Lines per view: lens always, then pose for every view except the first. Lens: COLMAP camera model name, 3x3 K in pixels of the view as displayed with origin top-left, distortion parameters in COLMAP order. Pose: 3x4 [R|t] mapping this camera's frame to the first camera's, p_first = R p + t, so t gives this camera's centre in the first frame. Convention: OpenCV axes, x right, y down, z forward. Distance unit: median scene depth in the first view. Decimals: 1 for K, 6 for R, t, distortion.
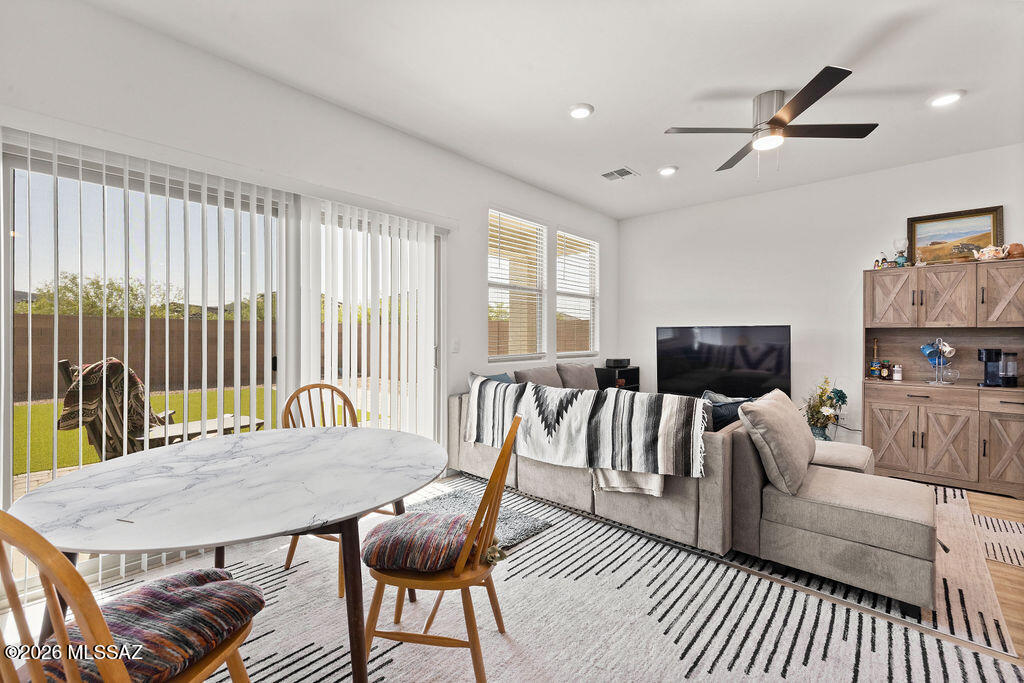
lens RADIAL K [[437.3, 0, 498.0], [0, 437.3, 340.9], [0, 0, 1]] dist [-0.000756, 0.000072]
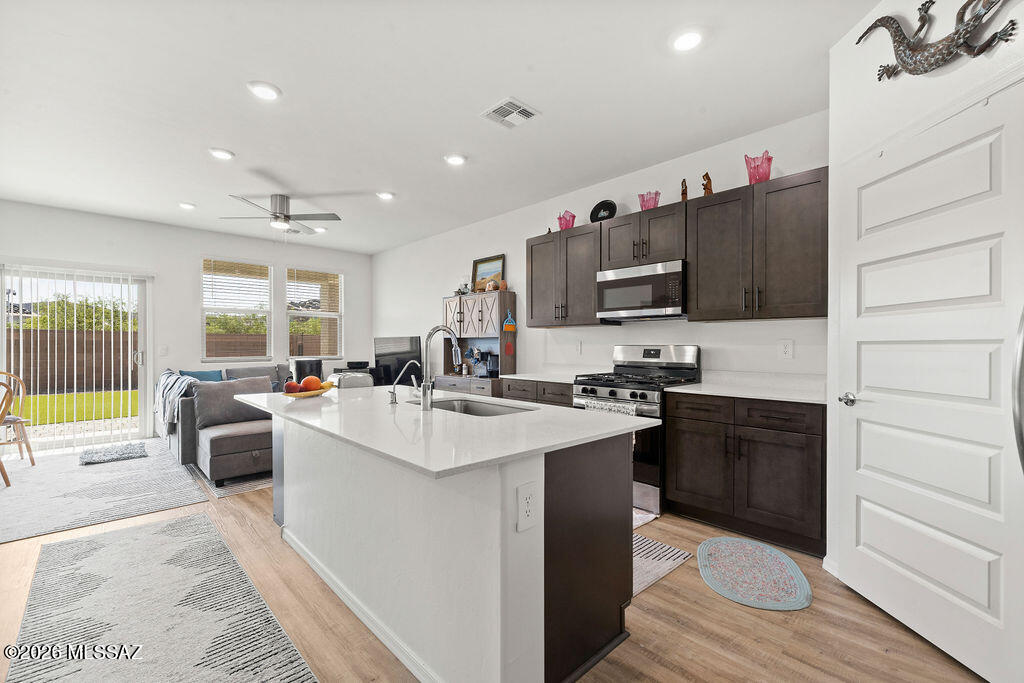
lens RADIAL K [[437.3, 0, 512.4], [0, 437.3, 348.9], [0, 0, 1]] dist [-0.000756, 0.000072]
pose [[0.997643, -0.002298, -0.068575, 1.266498], [0.002112, 0.999994, -0.002795, 0.011259], [0.068581, 0.002643, 0.997642, -0.445812]]
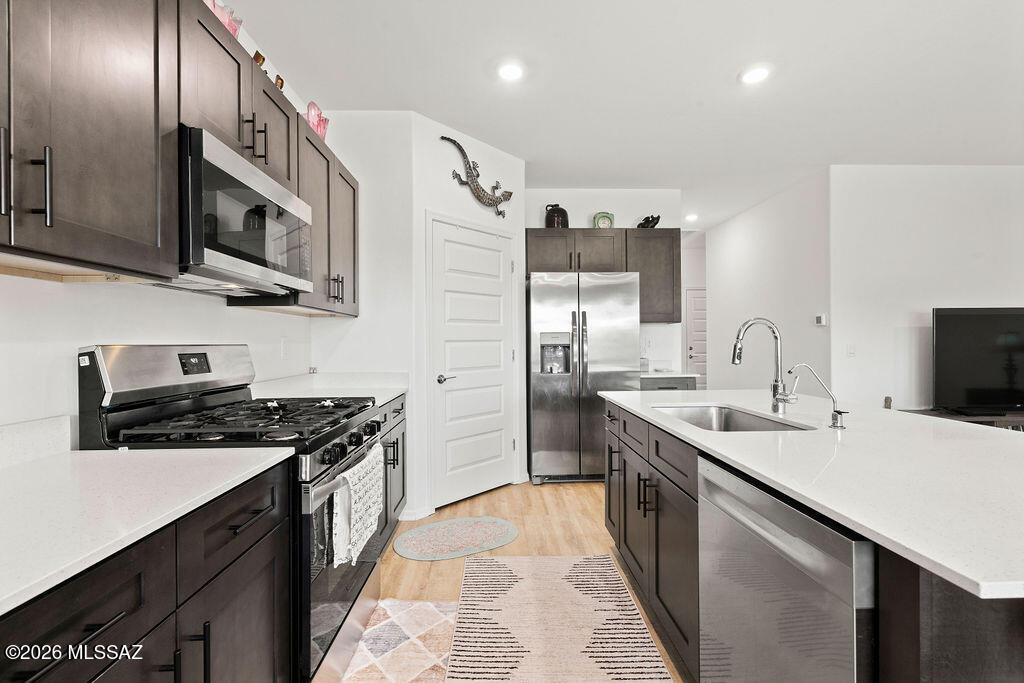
lens RADIAL K [[437.3, 0, 519.9], [0, 437.3, 343.1], [0, 0, 1]] dist [-0.000756, 0.000072]
pose [[-0.706930, 0.000642, 0.707284, 0.961243], [0.012771, 0.999848, 0.011857, -0.002334], [-0.707169, 0.017415, -0.706830, 0.698569]]
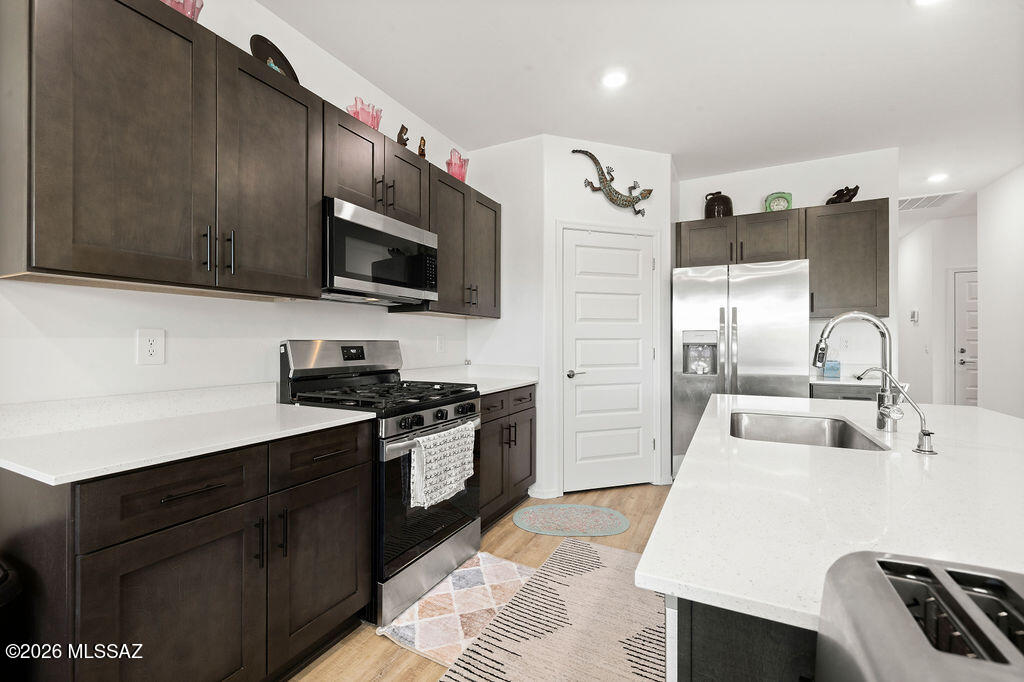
lens RADIAL K [[437.3, 0, 527.8], [0, 437.3, 340.6], [0, 0, 1]] dist [-0.000756, 0.000072]
pose [[-0.286553, -0.000388, 0.958064, 0.808499], [0.010204, 0.999942, 0.003458, 0.001125], [-0.958010, 0.010767, -0.286532, 0.552784]]
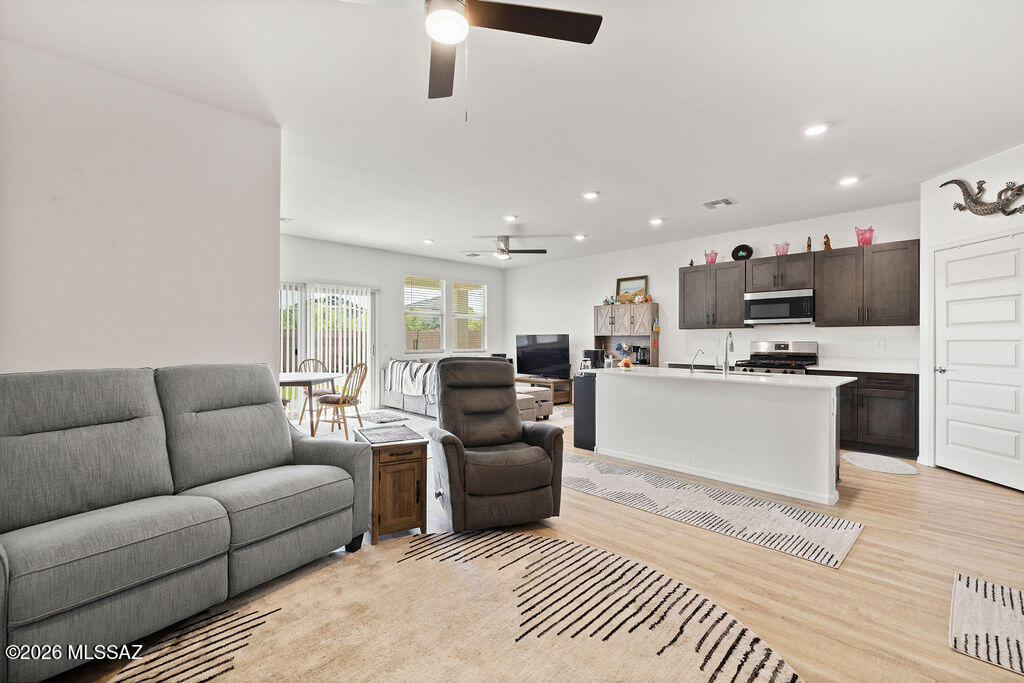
lens RADIAL K [[437.3, 0, 505.4], [0, 437.3, 339.6], [0, 0, 1]] dist [-0.000756, 0.000072]
pose [[0.998383, -0.001482, -0.056819, 0.604866], [0.000683, 0.999900, -0.014092, 0.015467], [0.056834, 0.014031, 0.998285, -1.042355]]
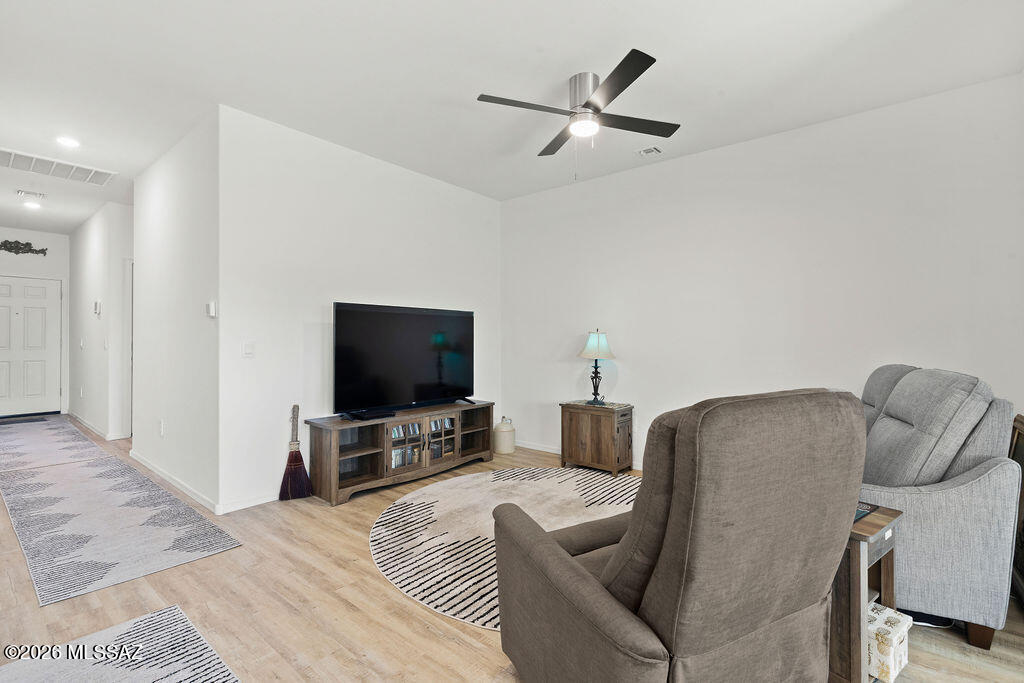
lens RADIAL K [[452.4, 0, 512.1], [0, 452.4, 337.1], [0, 0, 1]] dist [-0.003145, -0.000128]
pose [[-0.998392, -0.009234, -0.055924, 0.677195], [-0.009498, 0.999945, 0.004468, 0.005592], [0.055879, 0.004992, -0.998425, 0.241503]]
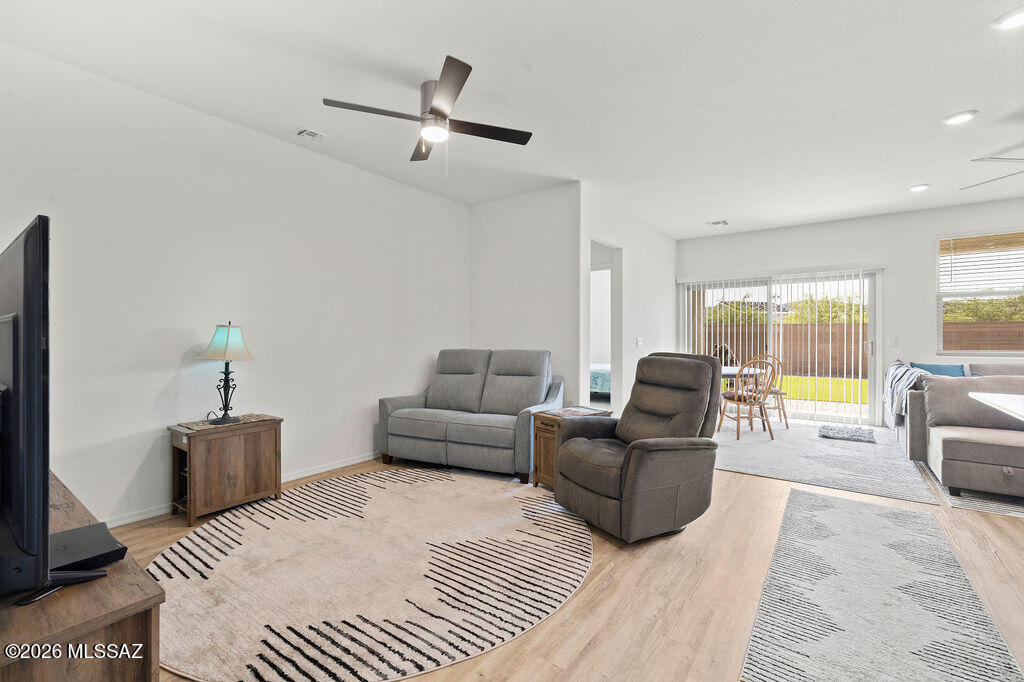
lens RADIAL K [[437.3, 0, 510.3], [0, 437.3, 336.2], [0, 0, 1]] dist [-0.000756, 0.000072]
pose [[0.102336, -0.003521, -0.994744, 1.317184], [-0.010473, 0.999935, -0.004617, 0.013970], [0.994695, 0.010890, 0.102293, -0.480984]]
